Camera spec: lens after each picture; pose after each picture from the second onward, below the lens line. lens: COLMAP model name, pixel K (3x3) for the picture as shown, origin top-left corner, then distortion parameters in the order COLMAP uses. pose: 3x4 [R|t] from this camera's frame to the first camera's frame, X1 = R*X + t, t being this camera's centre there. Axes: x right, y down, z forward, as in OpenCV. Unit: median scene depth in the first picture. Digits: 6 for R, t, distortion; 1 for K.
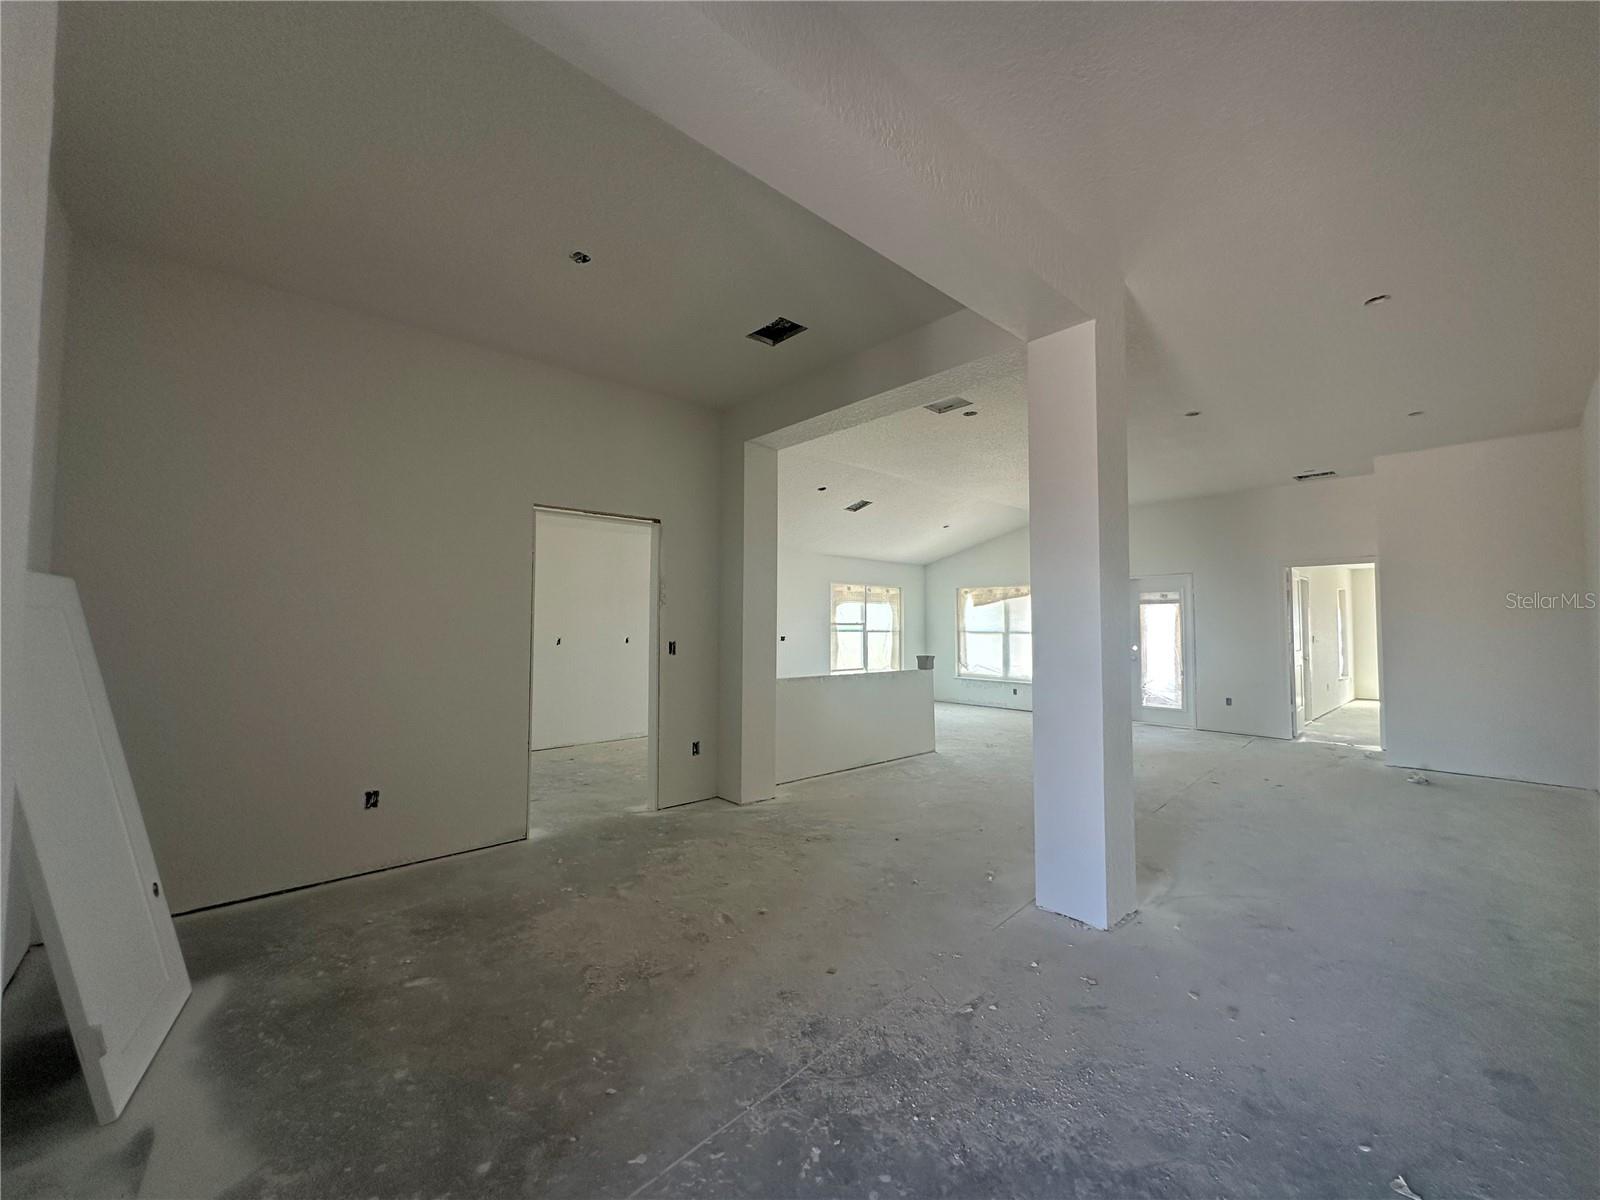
lens RADIAL K [[640.0, 0, 798.4], [0, 640.0, 597.0], [0, 0, 1]] dist [0.000377, 0.000156]
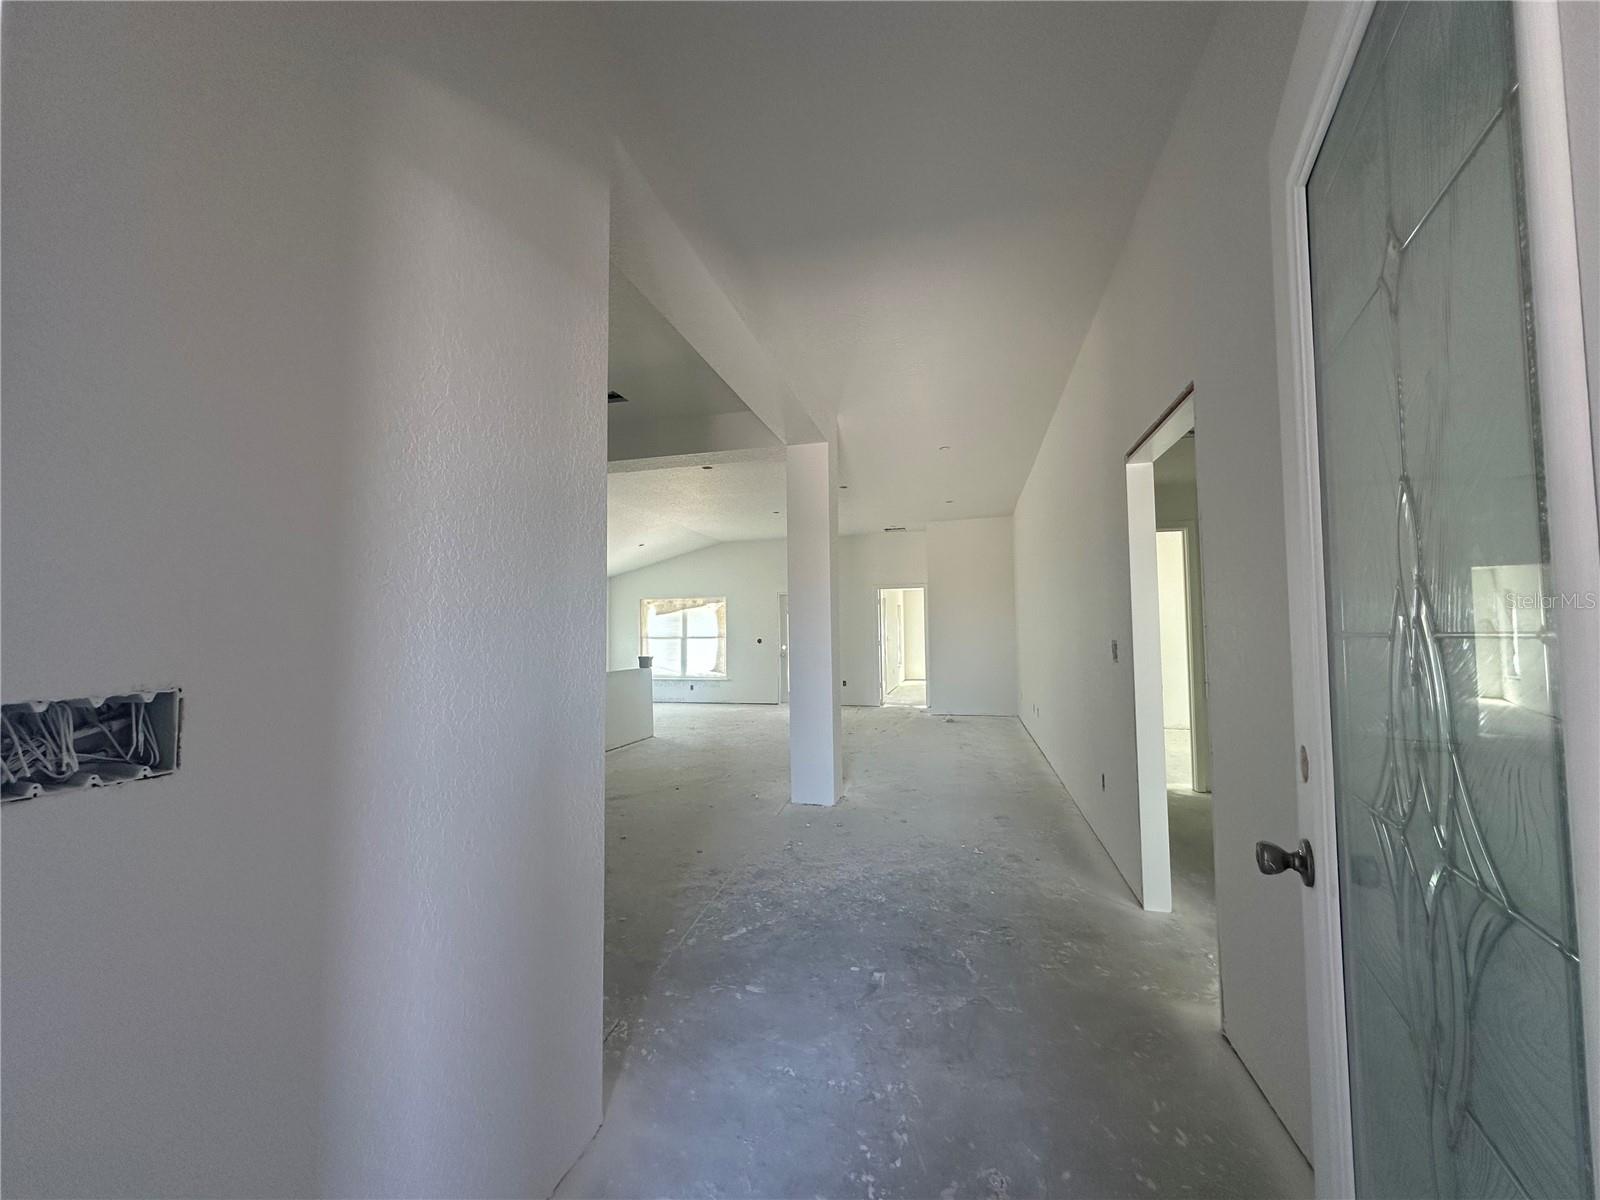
lens RADIAL K [[640.0, 0, 802.3], [0, 640.0, 605.4], [0, 0, 1]] dist [0.000377, 0.000156]
pose [[0.836096, 0.012276, 0.548447, -0.217119], [-0.010927, 0.999924, -0.005724, 0.001185], [-0.548475, -0.001208, 0.836166, -0.152374]]
